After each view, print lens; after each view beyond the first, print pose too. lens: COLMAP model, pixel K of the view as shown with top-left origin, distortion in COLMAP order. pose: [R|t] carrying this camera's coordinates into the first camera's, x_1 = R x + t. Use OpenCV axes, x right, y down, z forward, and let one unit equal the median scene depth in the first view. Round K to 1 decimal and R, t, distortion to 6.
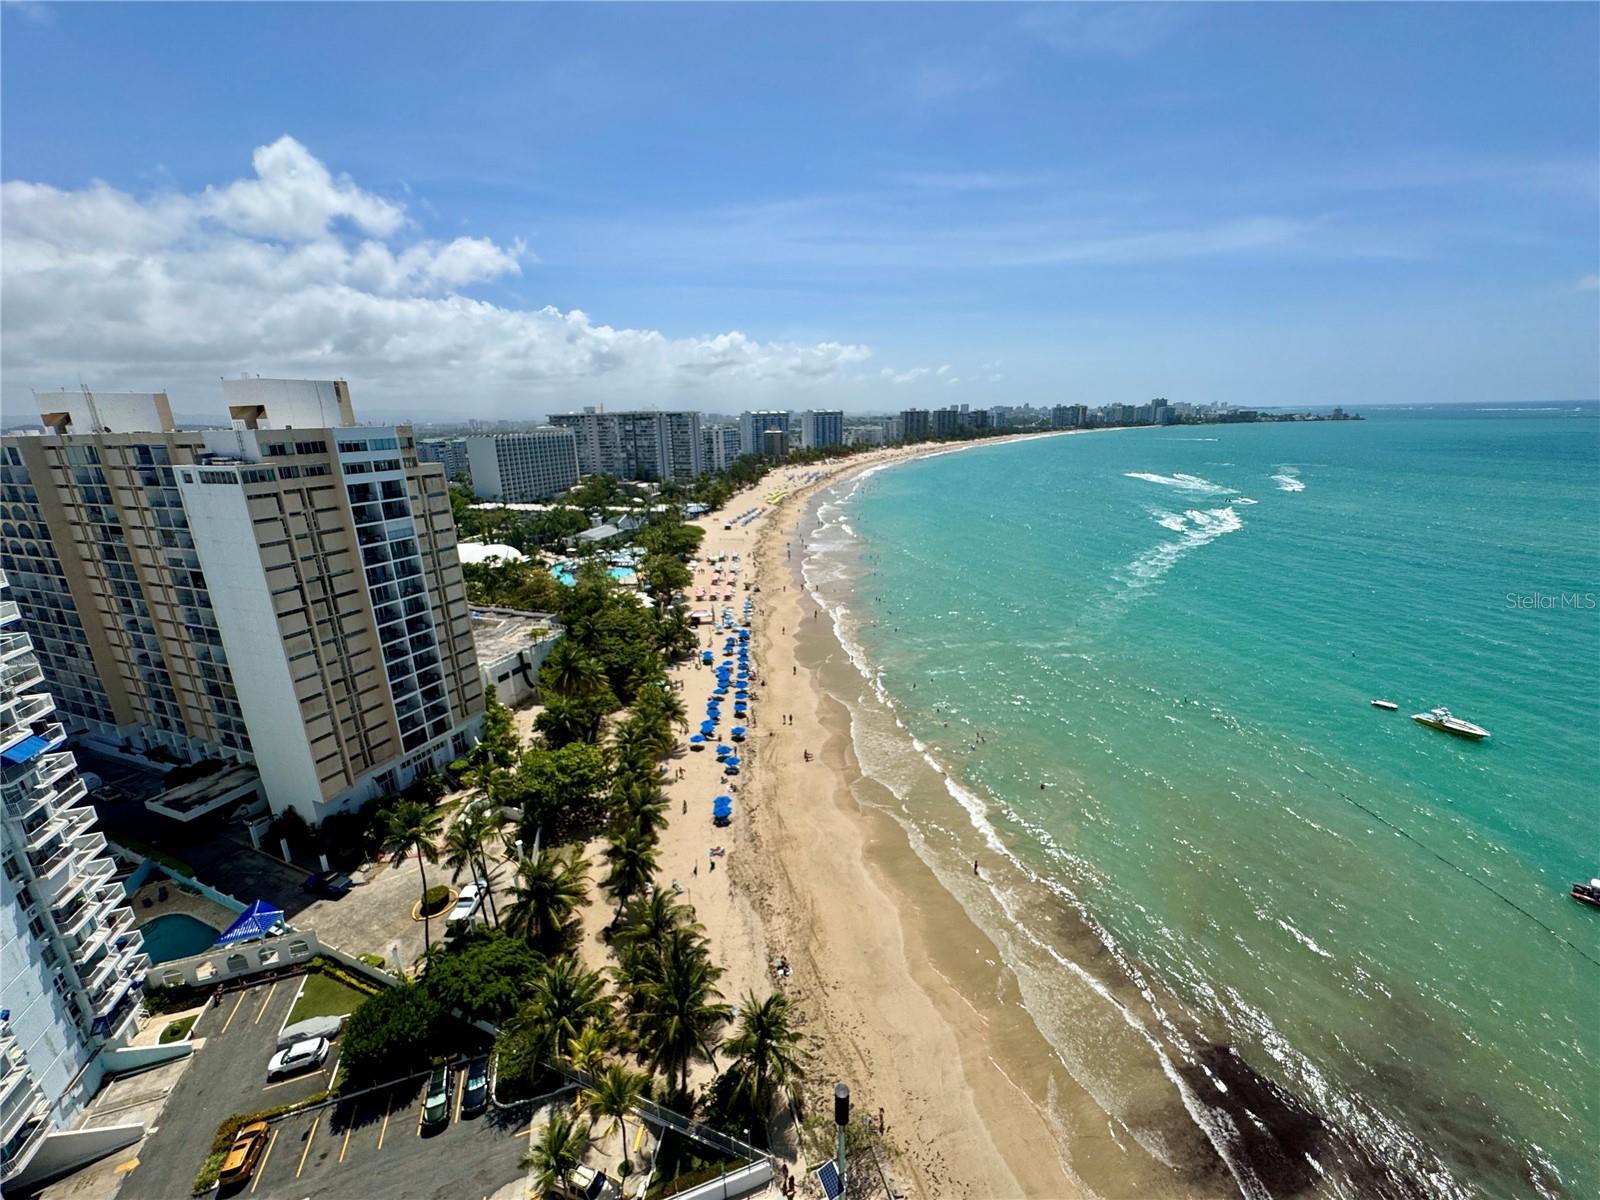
lens RADIAL K [[638.7, 0, 797.5], [0, 638.7, 590.9], [0, 0, 1]] dist [-0.000910, 0.000342]
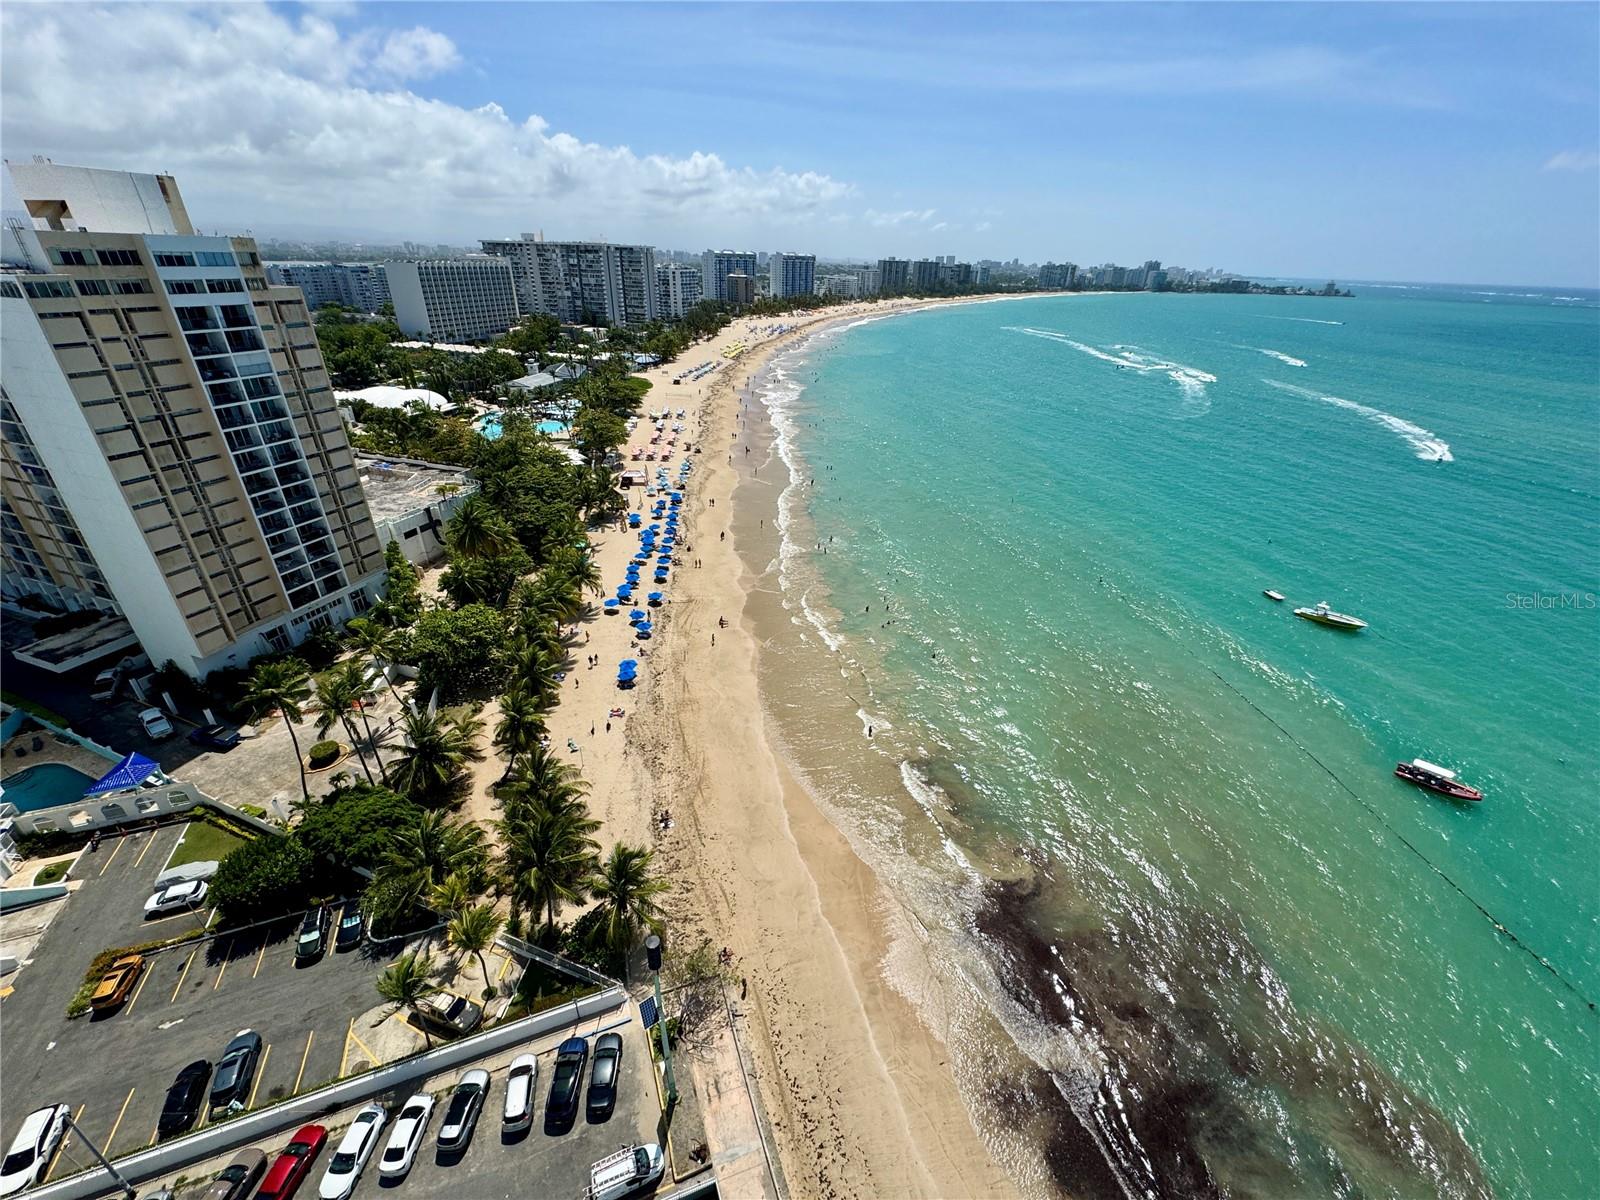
lens RADIAL K [[638.7, 0, 802.7], [0, 638.7, 588.1], [0, 0, 1]] dist [-0.000910, 0.000342]
pose [[0.998033, 0.029203, 0.055469, 0.097466], [-0.039954, 0.978178, 0.203889, -0.003743], [-0.048304, -0.205705, 0.977421, 0.032769]]
